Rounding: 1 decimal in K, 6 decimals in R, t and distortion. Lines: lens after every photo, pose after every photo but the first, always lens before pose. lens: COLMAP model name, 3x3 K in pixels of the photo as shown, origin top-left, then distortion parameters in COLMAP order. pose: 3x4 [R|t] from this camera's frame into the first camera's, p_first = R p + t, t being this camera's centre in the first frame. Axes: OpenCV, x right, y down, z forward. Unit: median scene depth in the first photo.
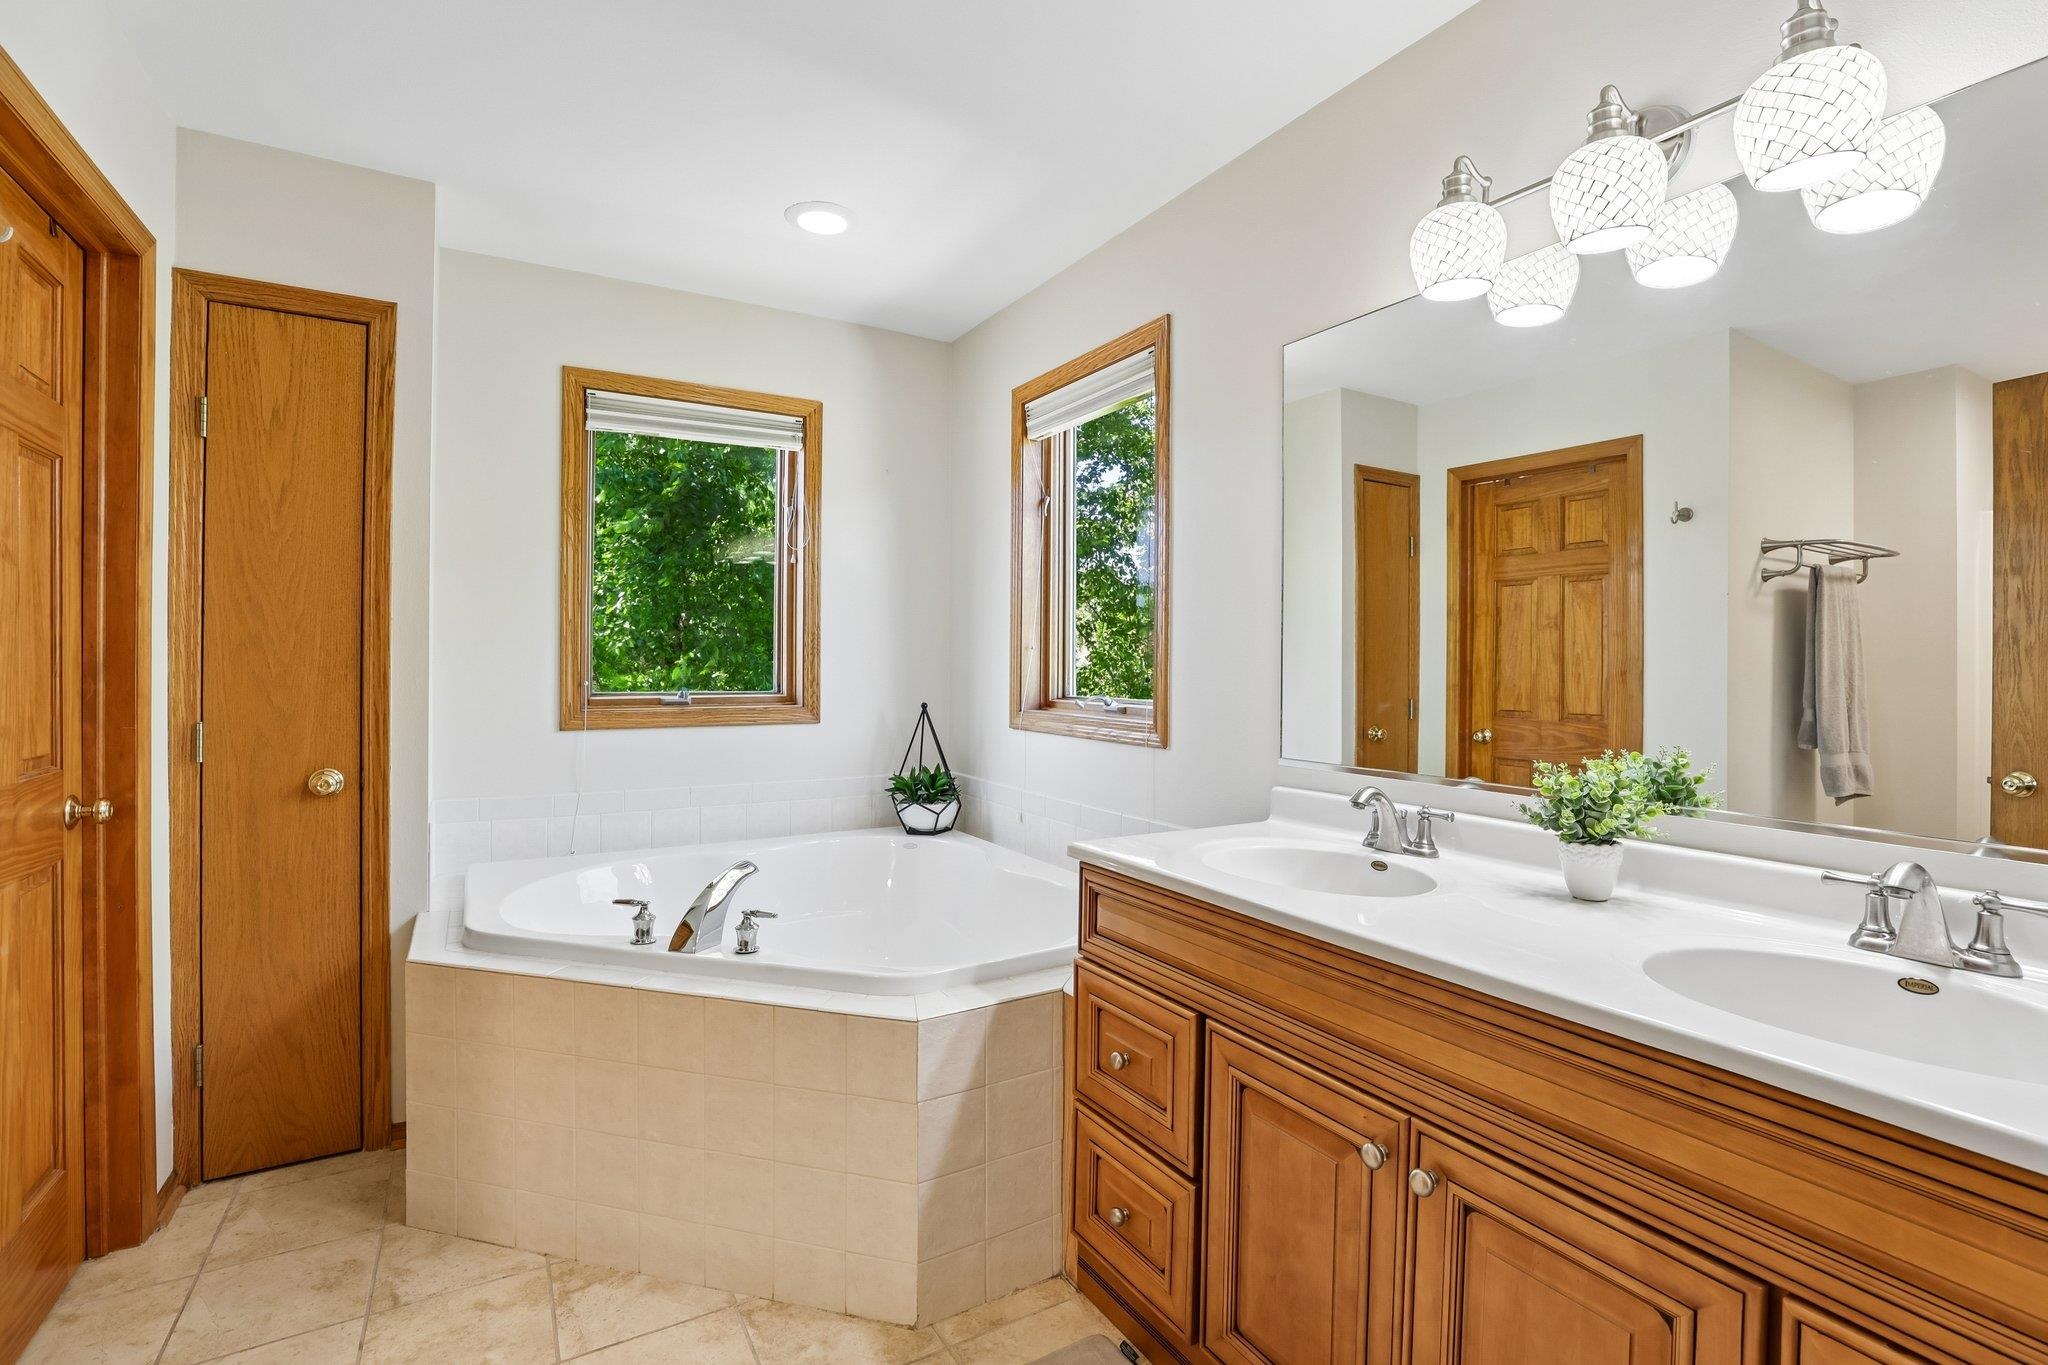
lens RADIAL K [[927.4, 0, 1035.7], [0, 927.4, 666.8], [0, 0, 1]] dist [-0.021946, 0.000796]
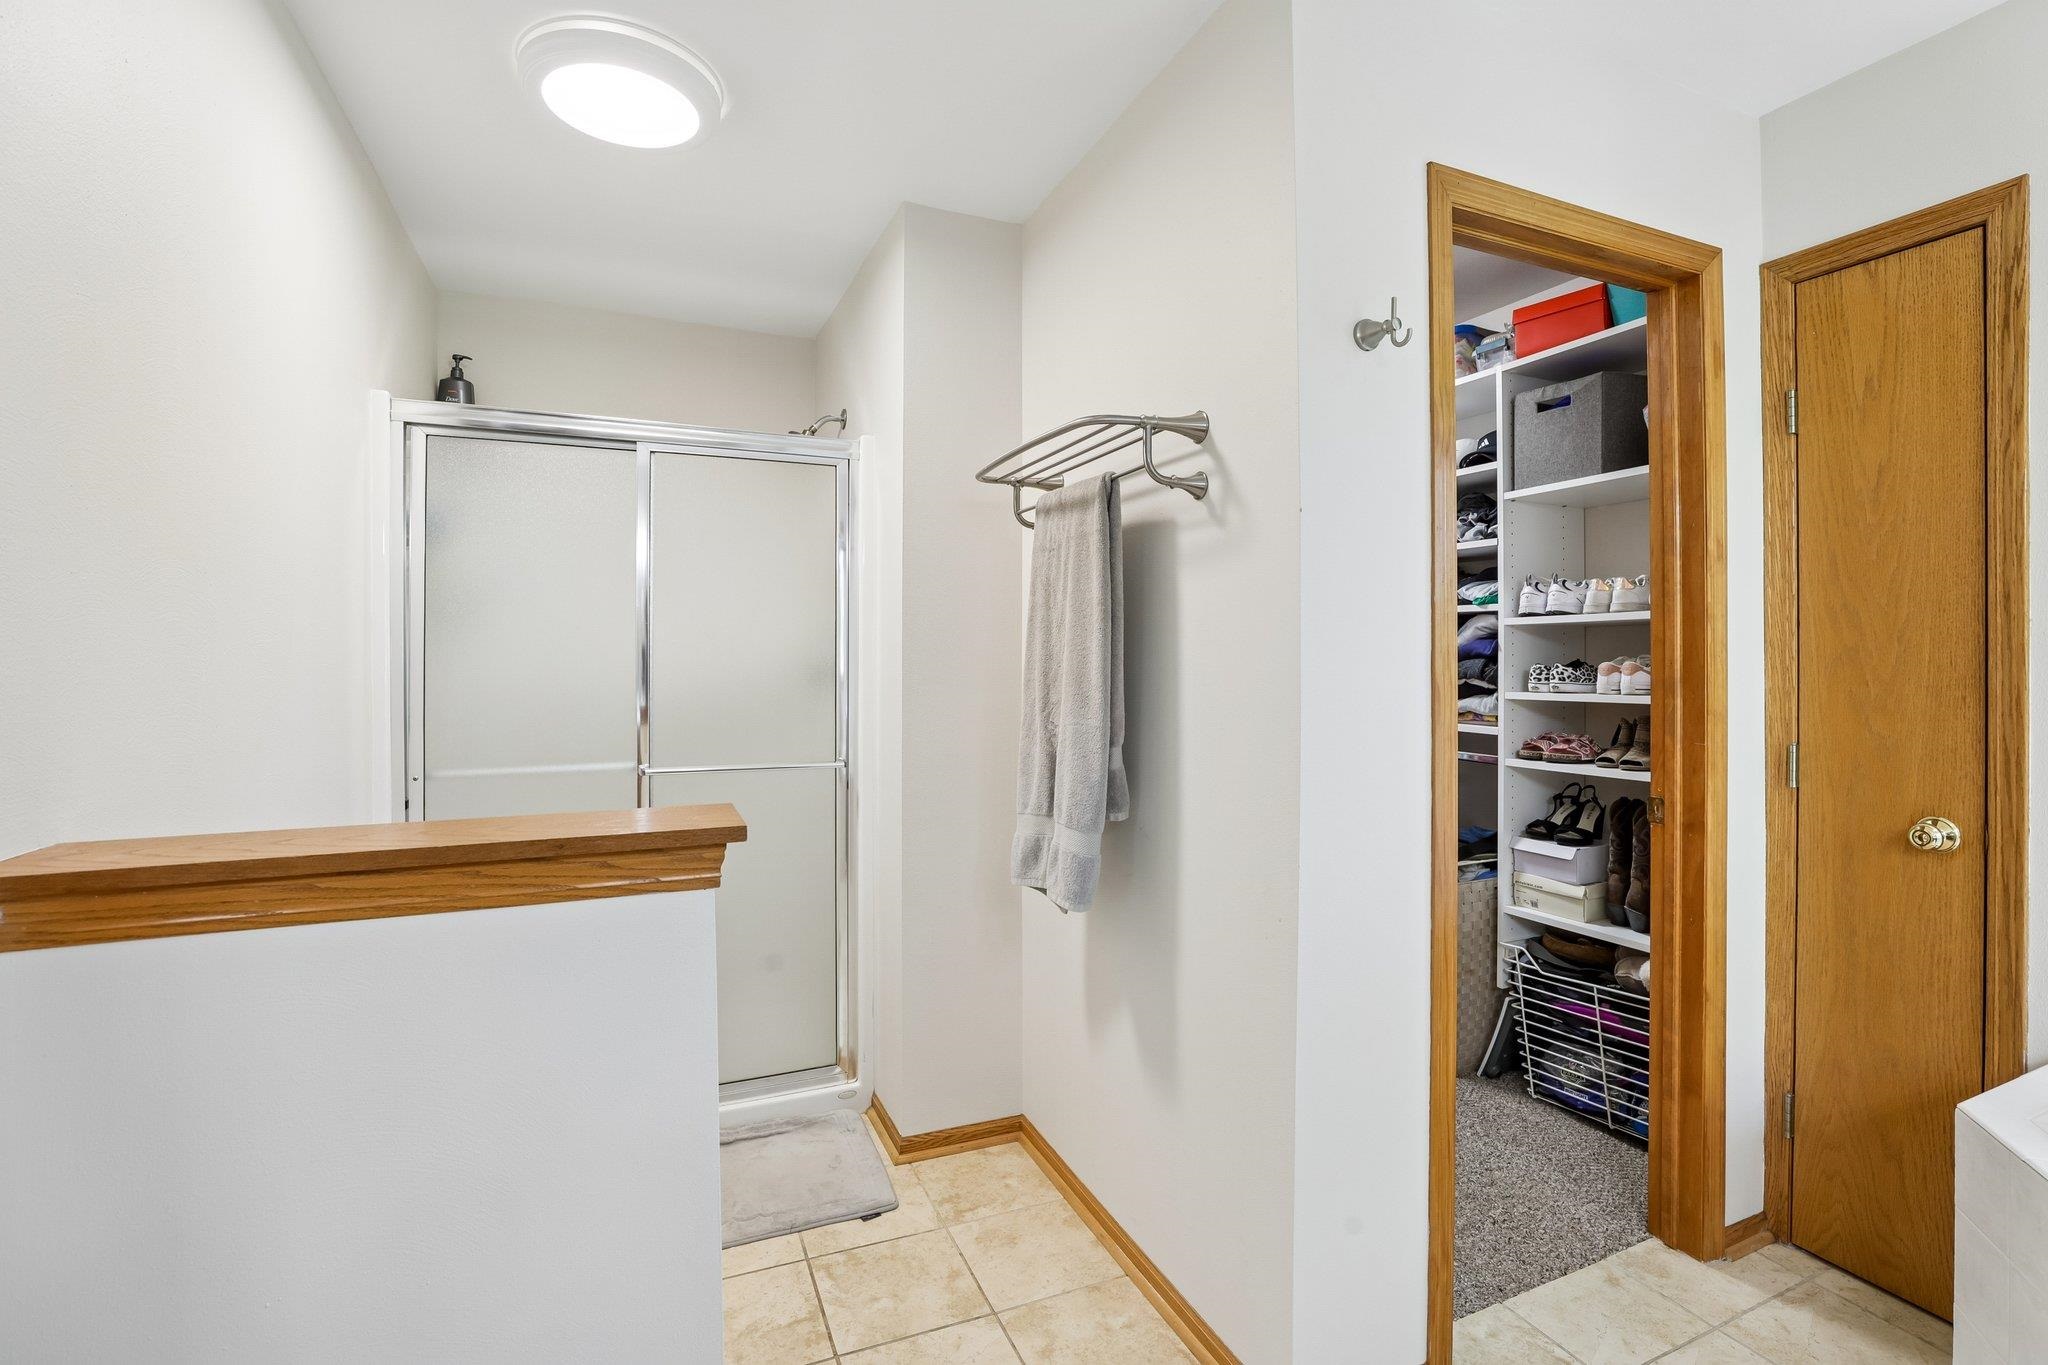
lens RADIAL K [[927.4, 0, 1041.1], [0, 927.4, 658.4], [0, 0, 1]] dist [-0.021946, 0.000796]
pose [[-0.117288, -0.005313, -0.993084, 0.085295], [-0.005174, 0.999975, -0.004739, -0.016639], [0.993085, 0.004582, -0.117312, 0.344427]]
